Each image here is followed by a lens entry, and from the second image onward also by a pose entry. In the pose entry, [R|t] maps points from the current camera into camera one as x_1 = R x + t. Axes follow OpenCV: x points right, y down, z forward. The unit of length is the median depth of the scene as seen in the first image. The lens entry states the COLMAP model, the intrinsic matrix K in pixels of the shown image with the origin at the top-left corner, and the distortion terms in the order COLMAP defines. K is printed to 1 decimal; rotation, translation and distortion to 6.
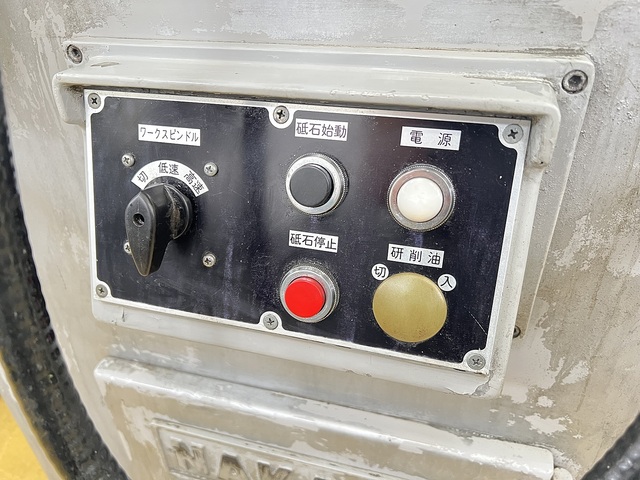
lens RADIAL K [[491.9, 0, 320.0], [0, 491.9, 240.0], [0, 0, 1]] dist [0.071333, -0.075731]
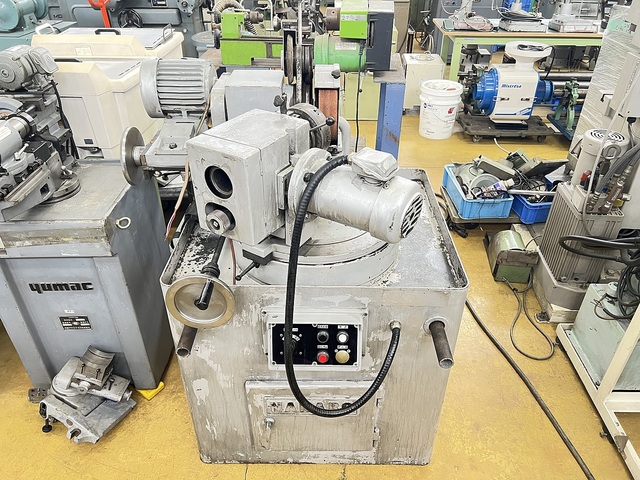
lens RADIAL K [[491.9, 0, 320.0], [0, 491.9, 240.0], [0, 0, 1]] dist [0.071333, -0.075731]
pose [[0.962904, -0.122277, 0.240550, -1.156206], [0.120937, 0.992451, 0.020385, -1.224773], [-0.241226, 0.009462, 0.970423, -4.032306]]
